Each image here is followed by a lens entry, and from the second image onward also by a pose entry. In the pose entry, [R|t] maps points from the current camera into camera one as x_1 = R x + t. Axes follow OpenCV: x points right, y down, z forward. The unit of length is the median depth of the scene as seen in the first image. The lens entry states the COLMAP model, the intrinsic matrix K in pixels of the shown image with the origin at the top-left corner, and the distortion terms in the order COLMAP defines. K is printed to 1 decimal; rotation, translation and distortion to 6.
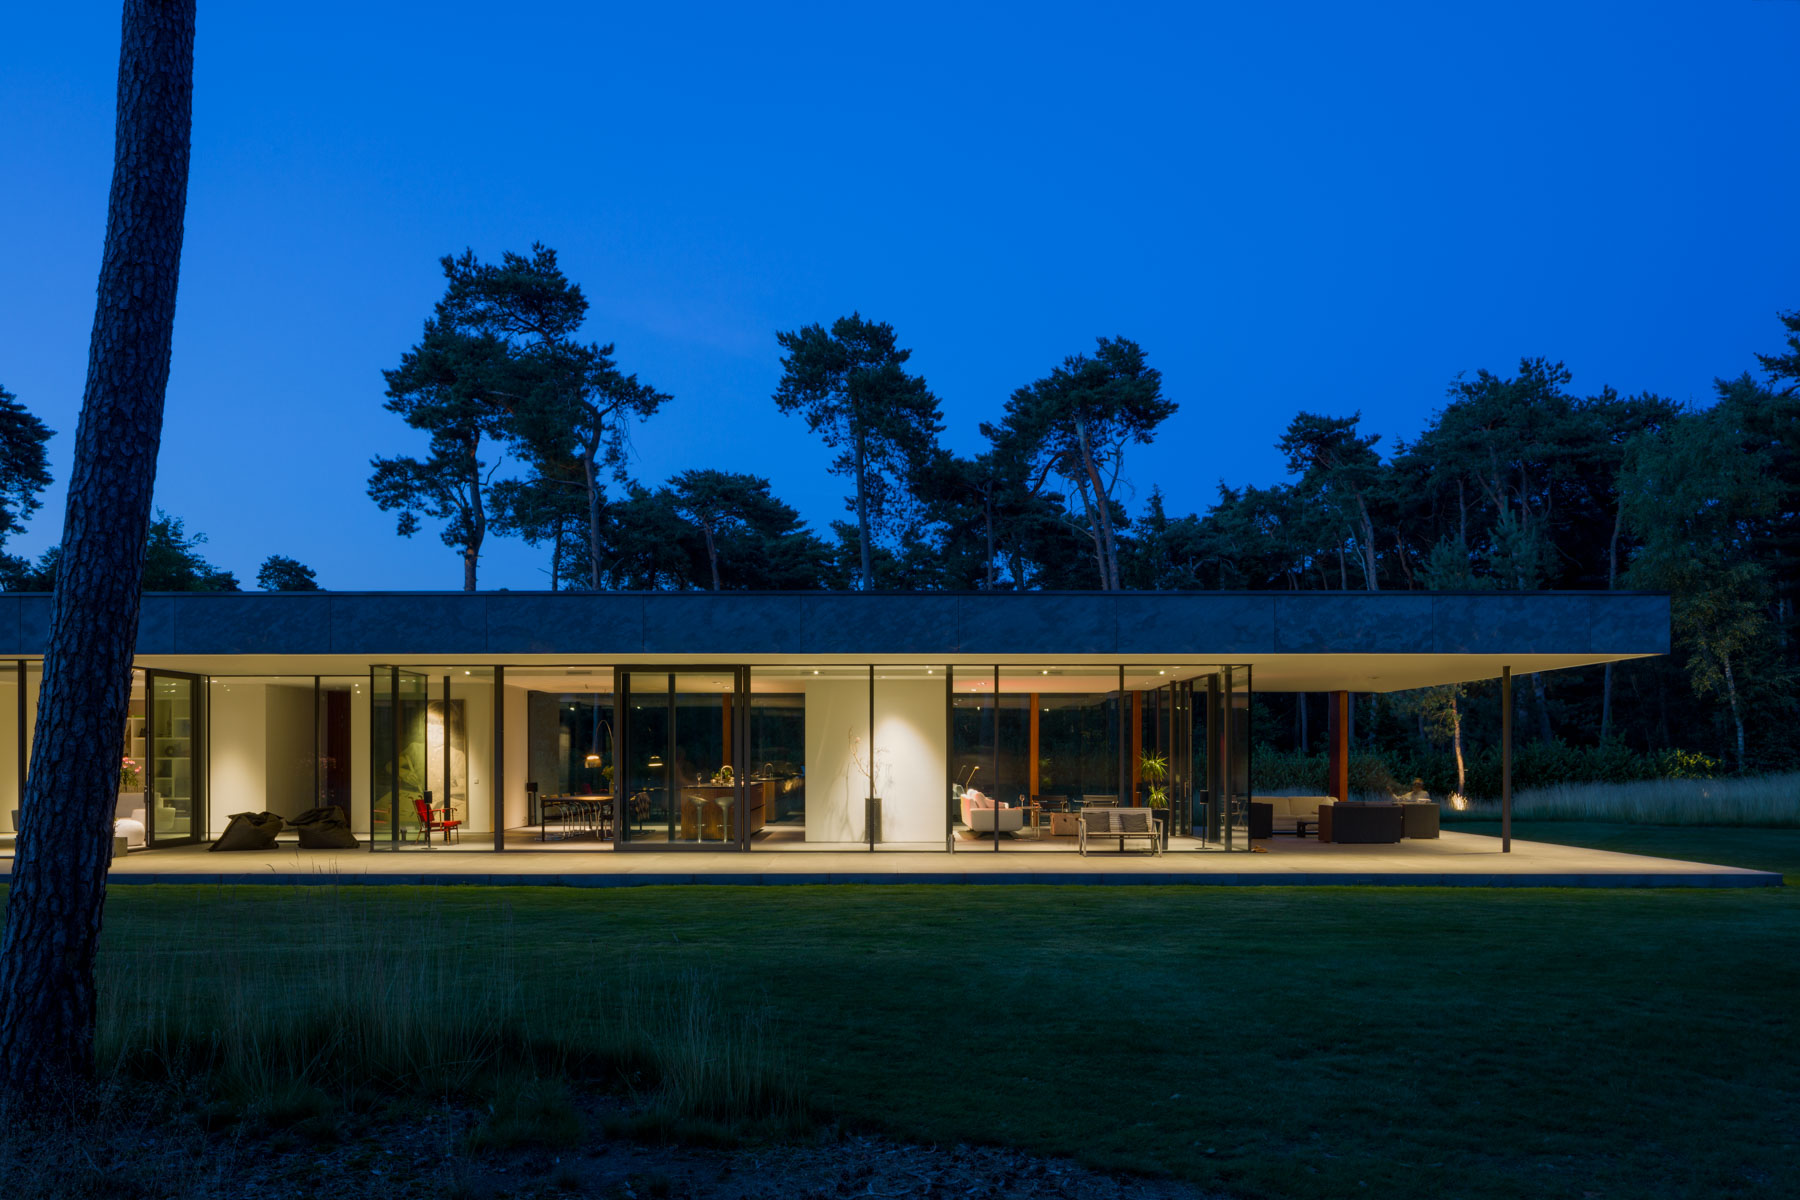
lens RADIAL K [[1216.4, 0, 905.2], [0, 1216.4, 772.9], [0, 0, 1]] dist [-0.014355, -0.003924]
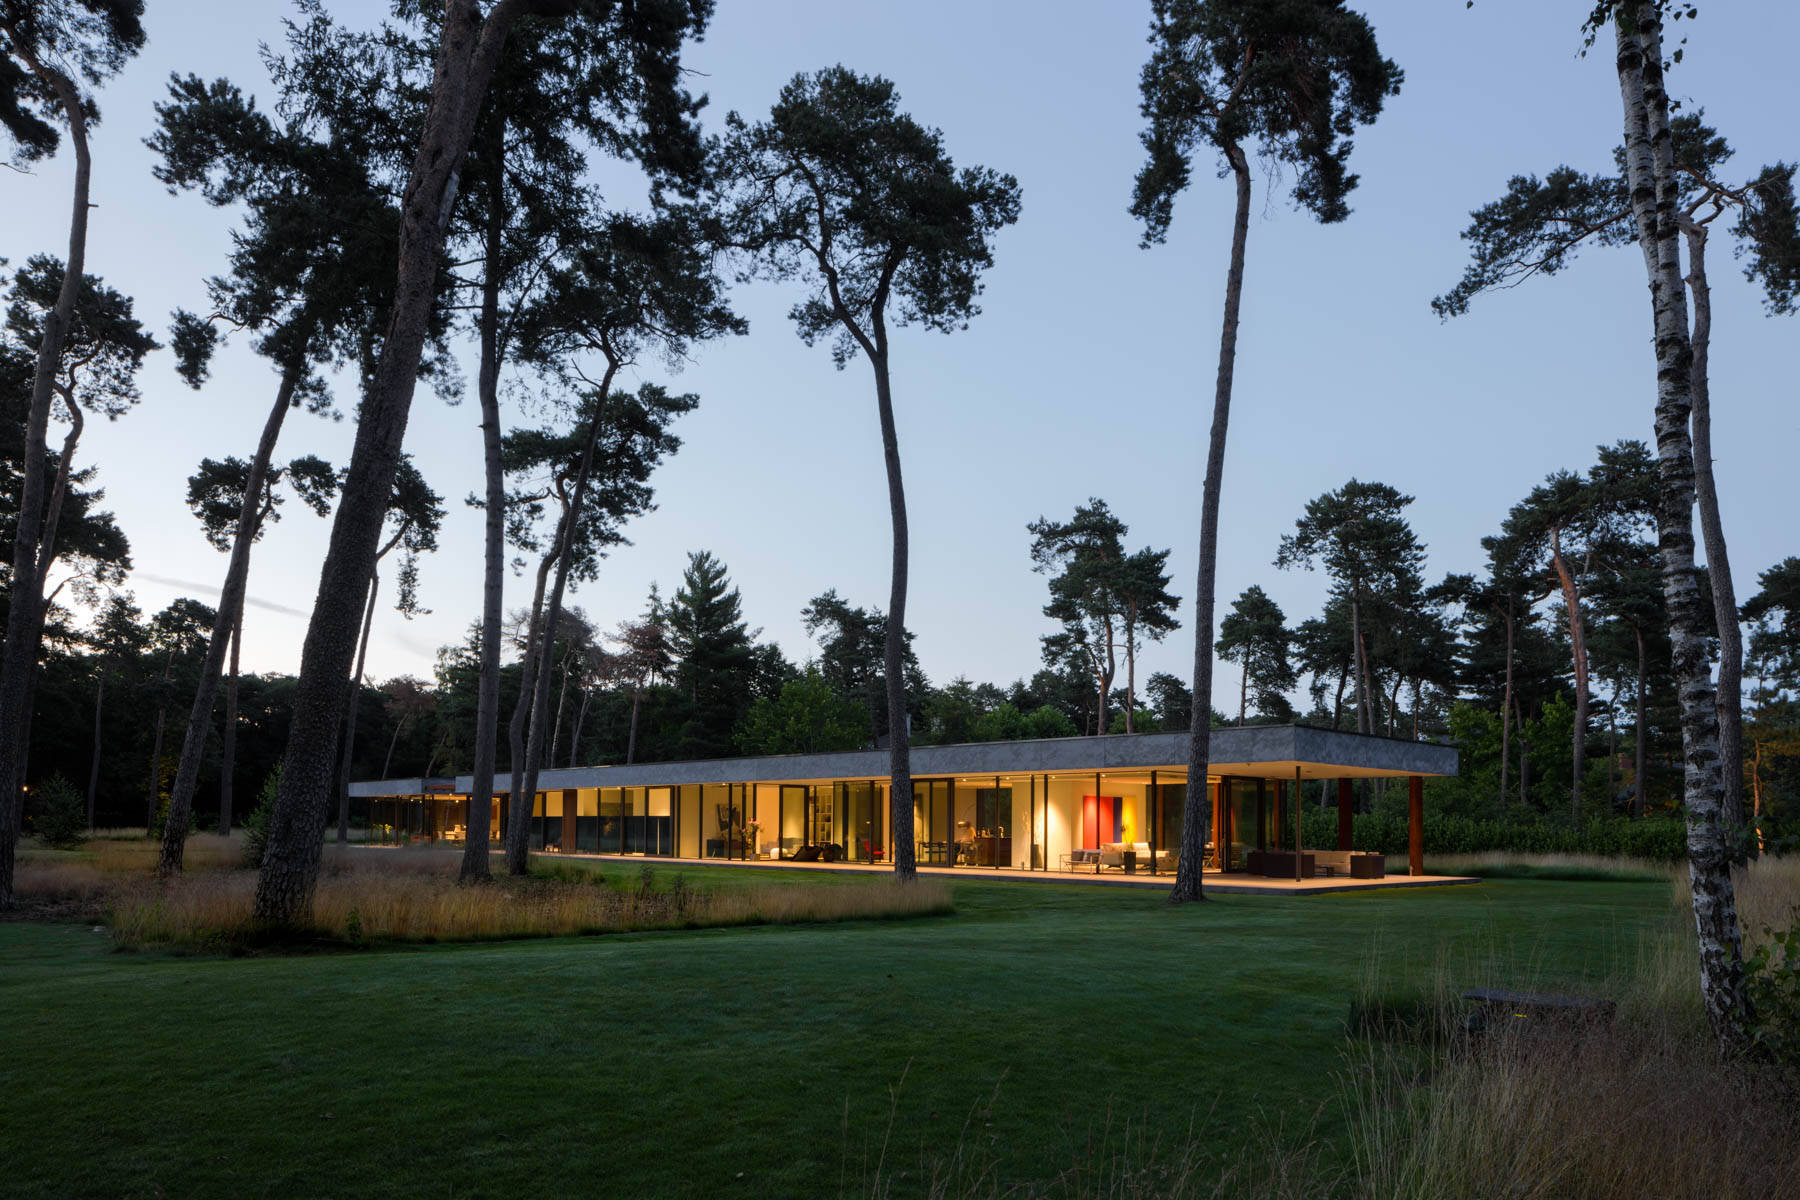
lens RADIAL K [[1216.4, 0, 905.2], [0, 1216.4, 772.9], [0, 0, 1]] dist [-0.014355, -0.003924]
pose [[0.690468, -0.026061, -0.722893, 1.082615], [-0.017408, 0.998463, -0.052623, 0.011796], [0.723153, 0.048919, 0.688953, -0.402251]]
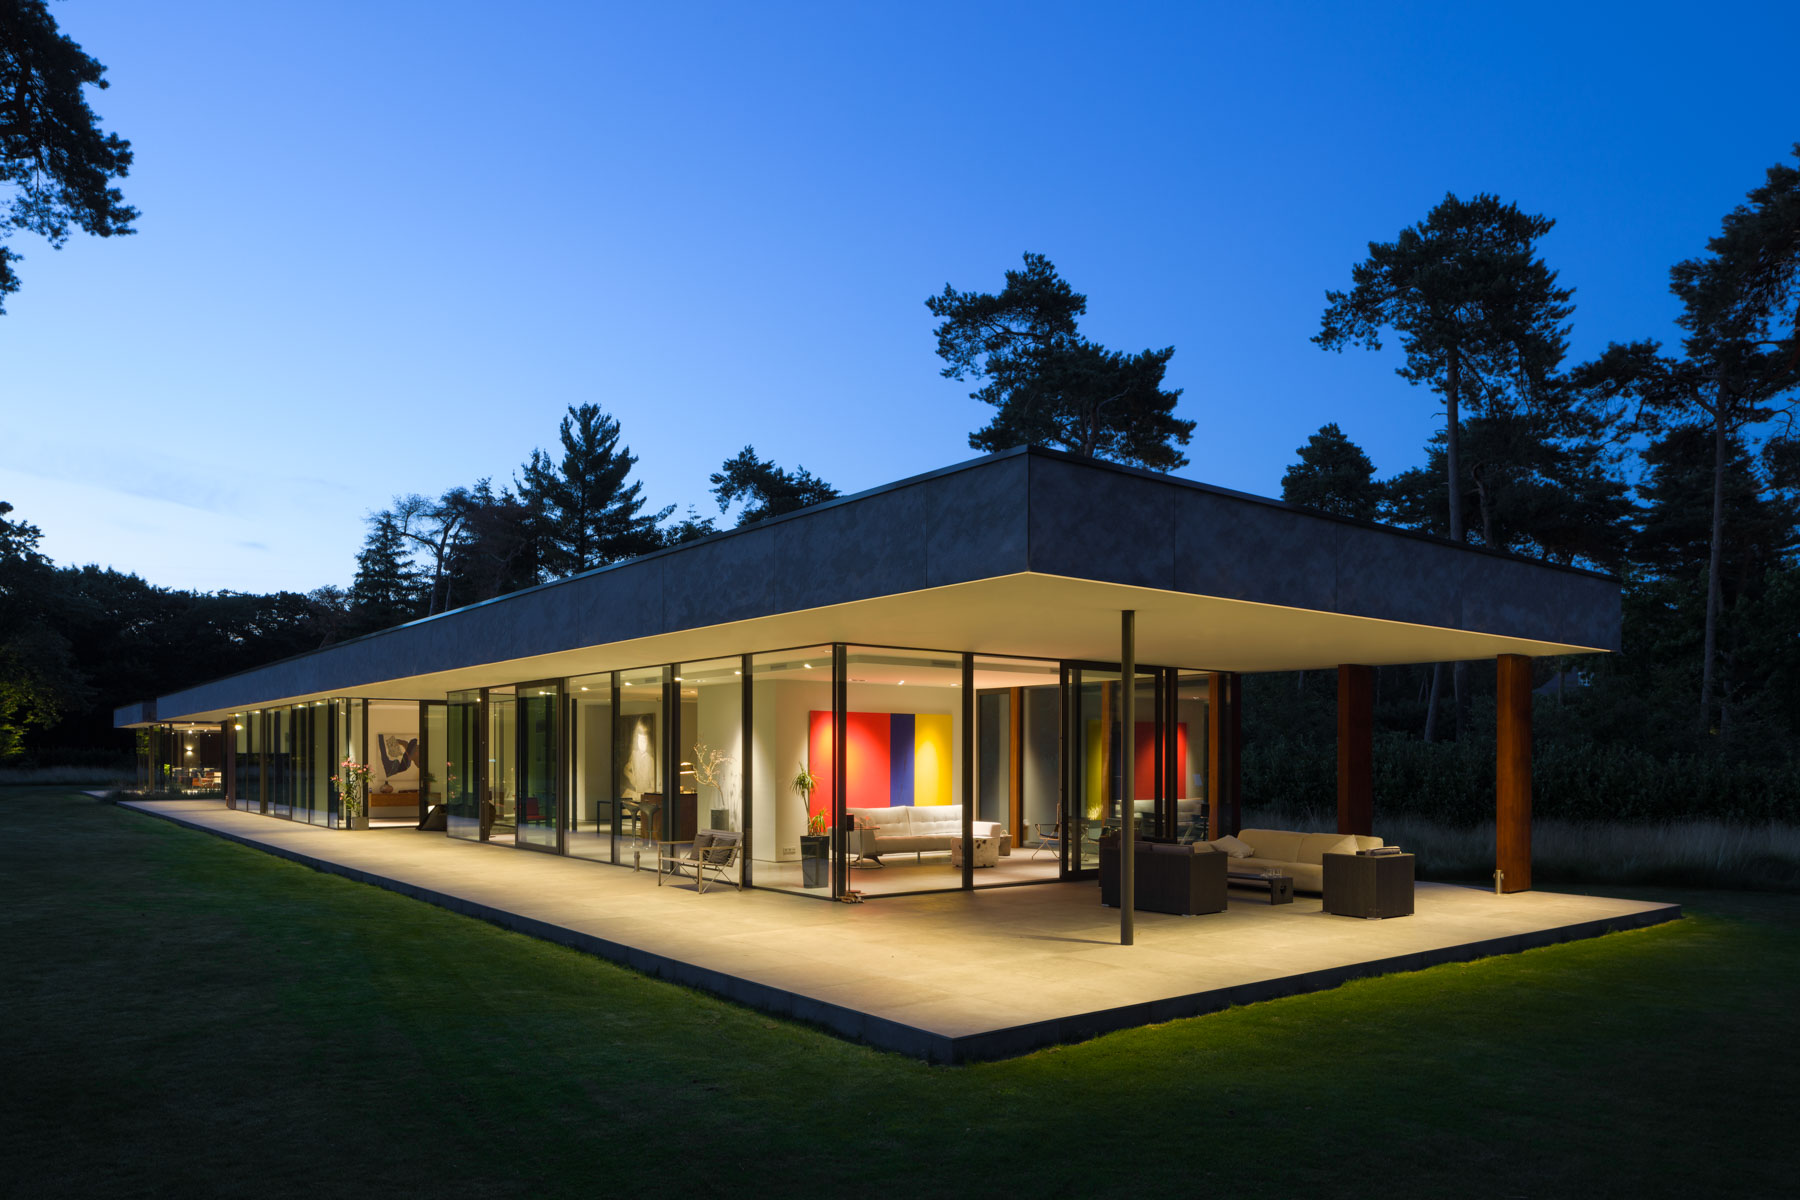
lens RADIAL K [[1243.6, 0, 911.0], [0, 1243.6, 743.8], [0, 0, 1]] dist [-0.005122, -0.001373]
pose [[0.616826, -0.006937, -0.787069, 0.735269], [-0.012013, 0.999762, -0.018227, -0.013413], [0.787008, 0.020698, 0.616596, 0.477719]]
